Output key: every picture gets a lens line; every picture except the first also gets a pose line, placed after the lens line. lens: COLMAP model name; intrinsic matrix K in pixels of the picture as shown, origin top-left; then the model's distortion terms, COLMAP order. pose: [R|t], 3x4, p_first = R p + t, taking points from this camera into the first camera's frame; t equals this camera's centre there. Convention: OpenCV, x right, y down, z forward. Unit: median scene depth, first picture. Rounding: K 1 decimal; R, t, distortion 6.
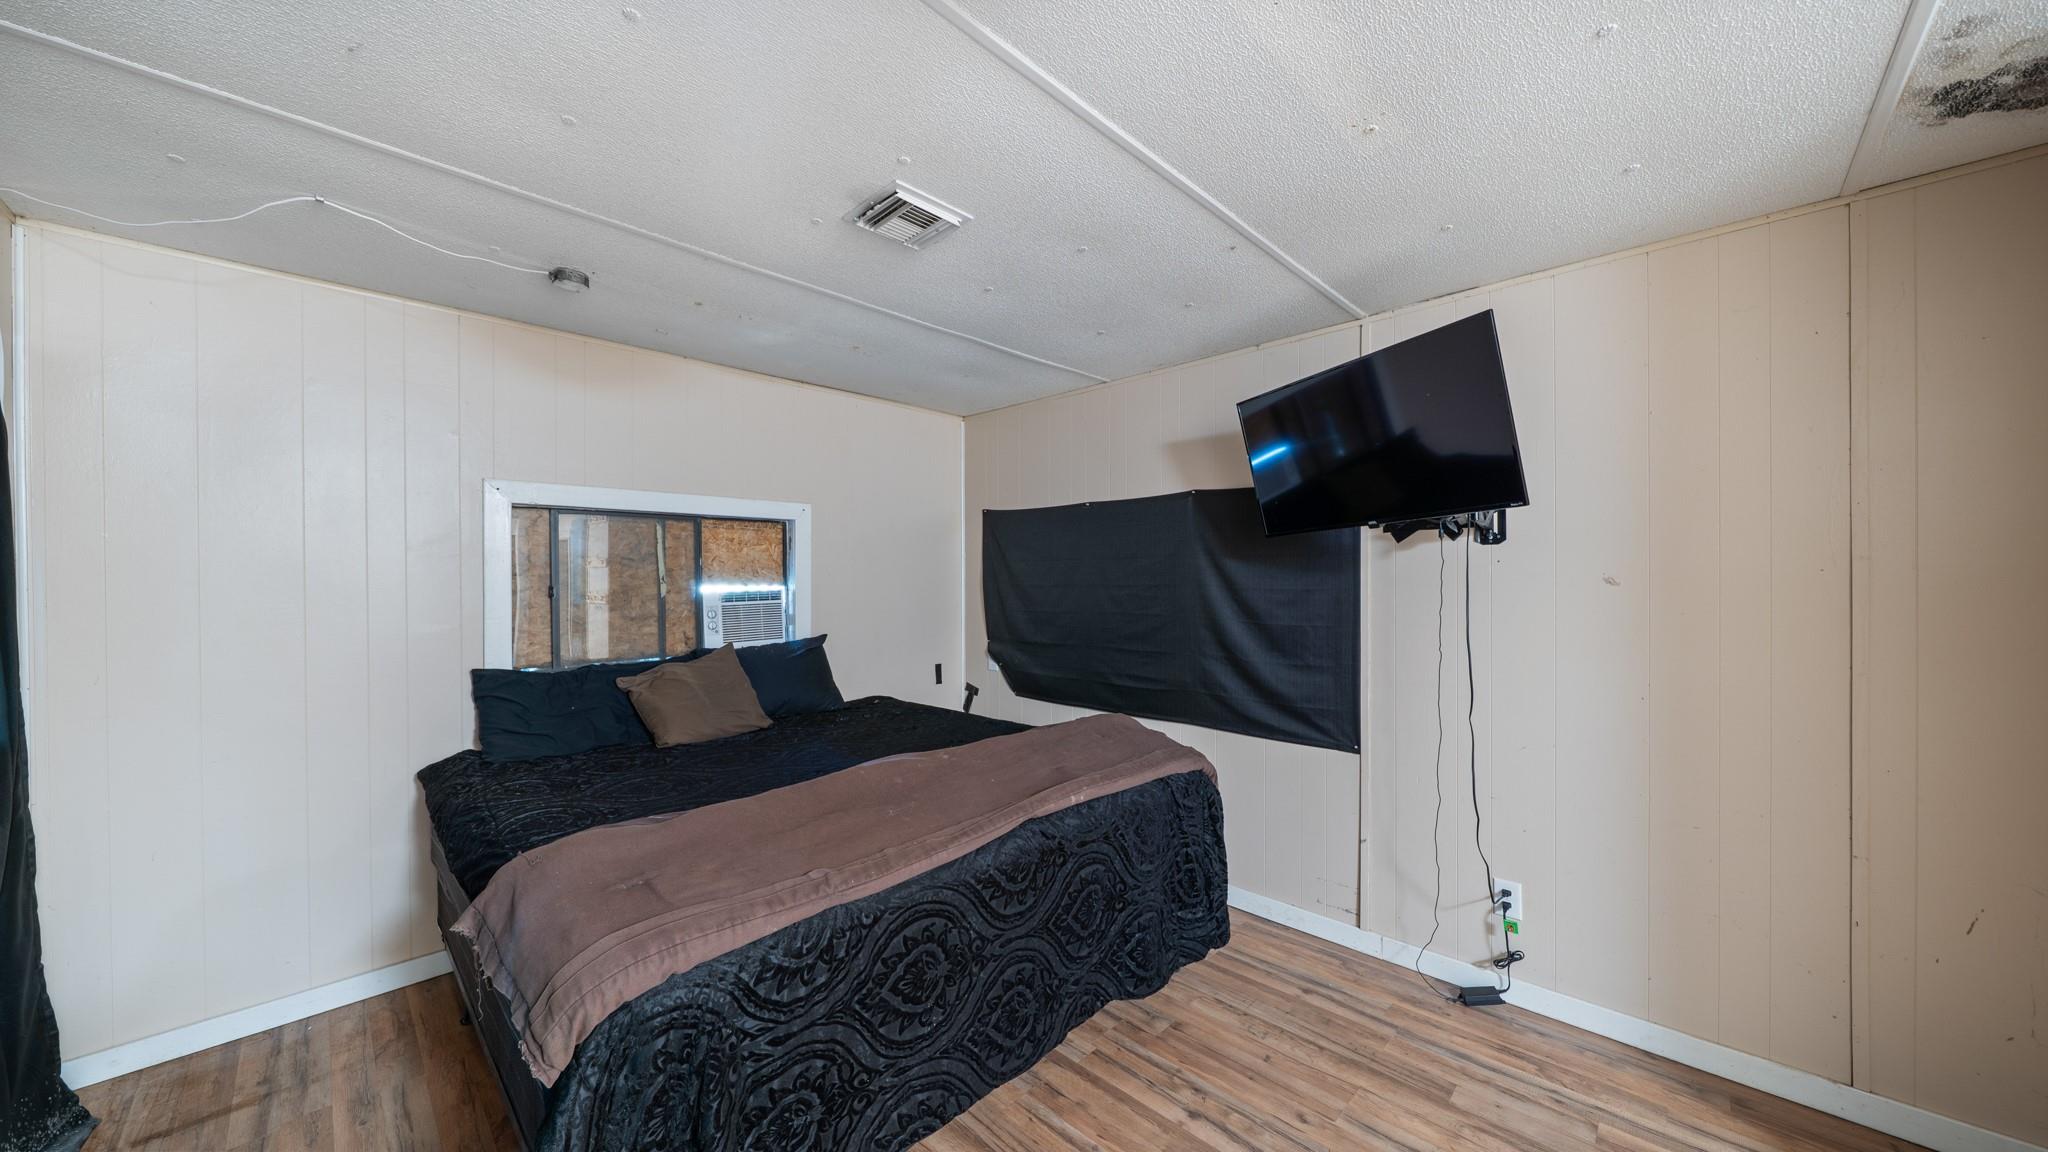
lens RADIAL K [[704.6, 0, 1021.1], [0, 704.6, 586.8], [0, 0, 1]] dist [-0.001282, -0.000074]
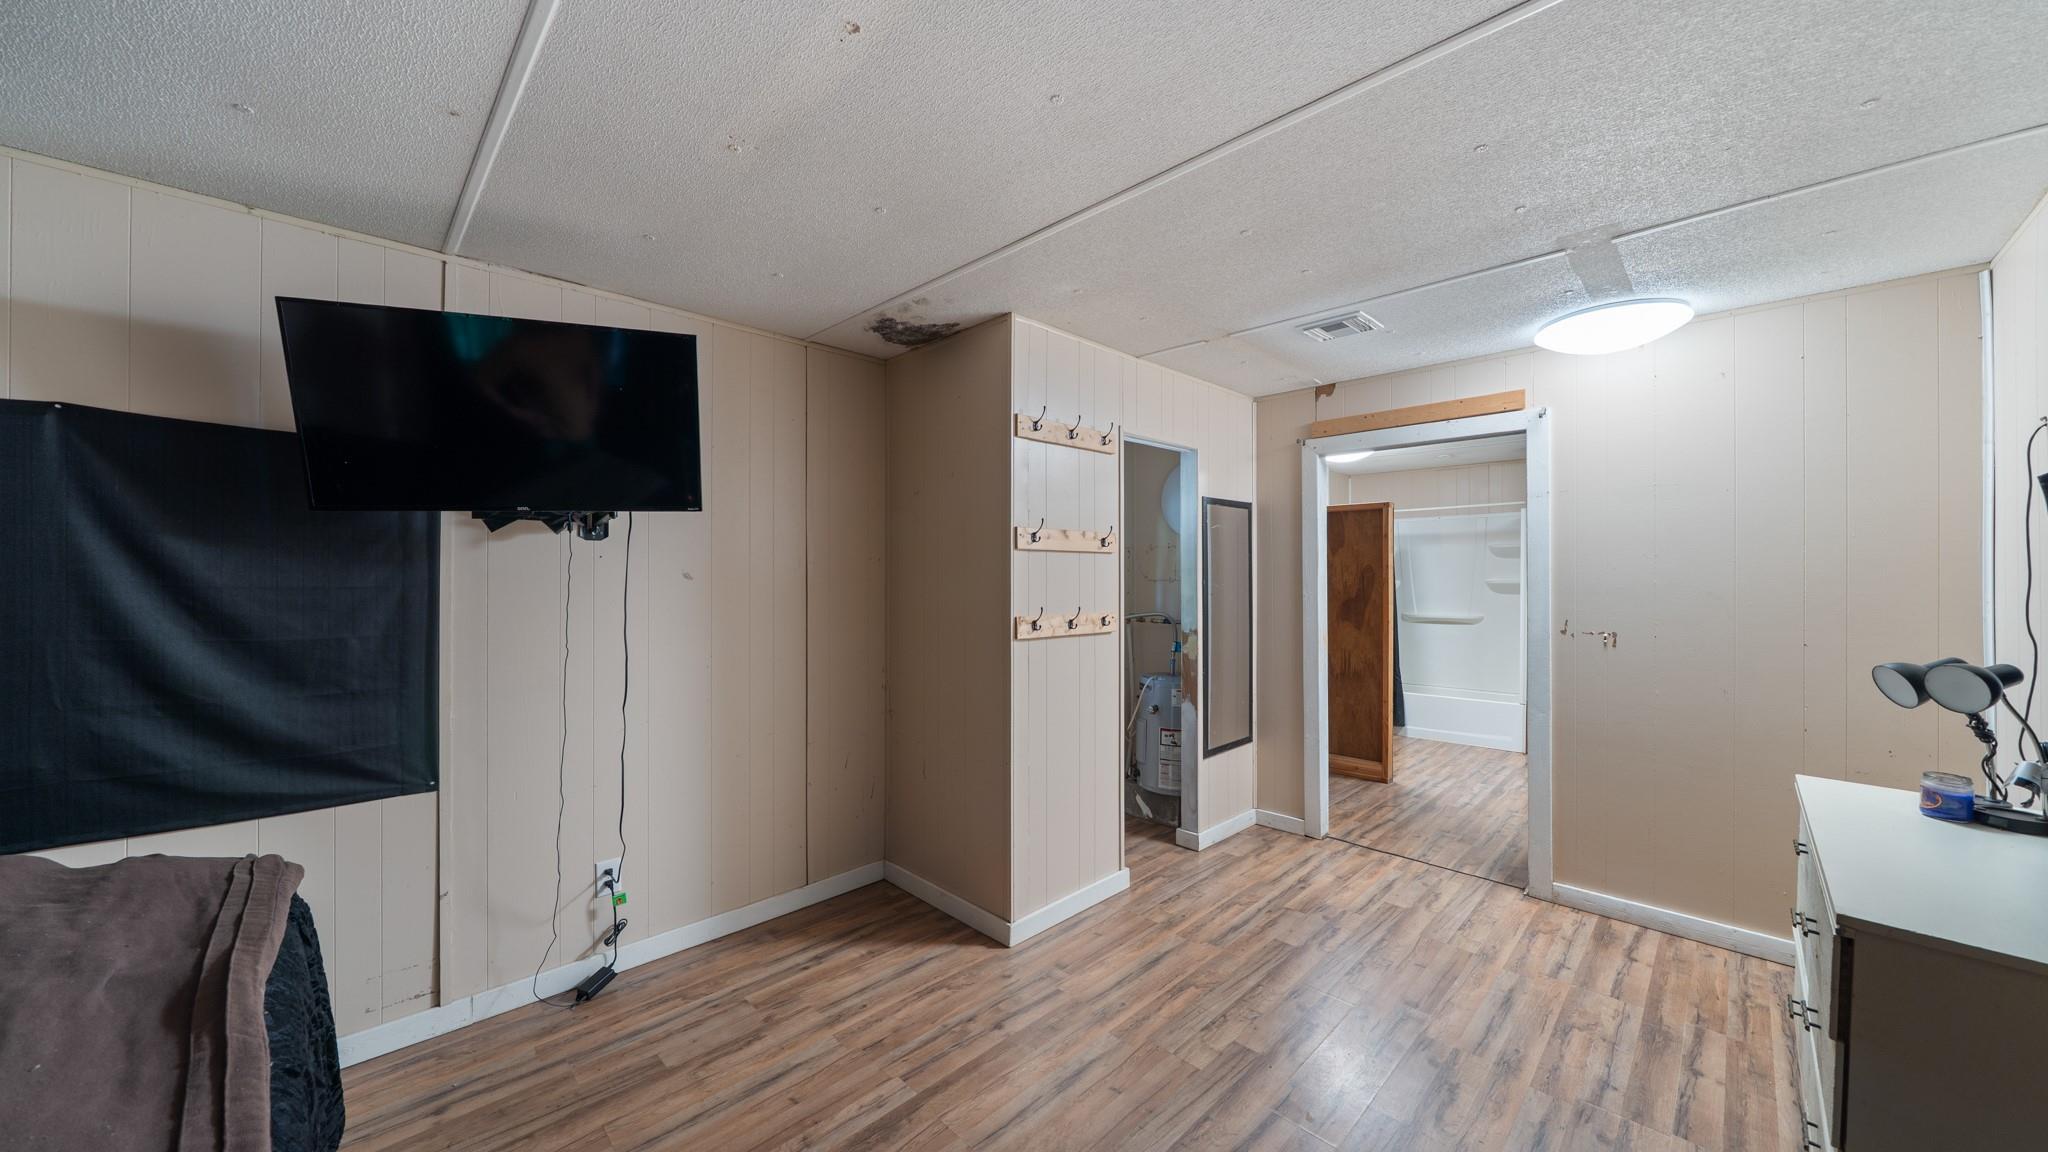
lens RADIAL K [[709.7, 0, 1024.0], [0, 709.7, 576.0], [0, 0, 1]] dist [-0.000291, -0.000100]
pose [[0.025295, 0.002470, 0.999677, -0.369483], [0.006865, 0.999973, -0.002645, -0.000986], [-0.999656, 0.006930, 0.025277, 0.360189]]
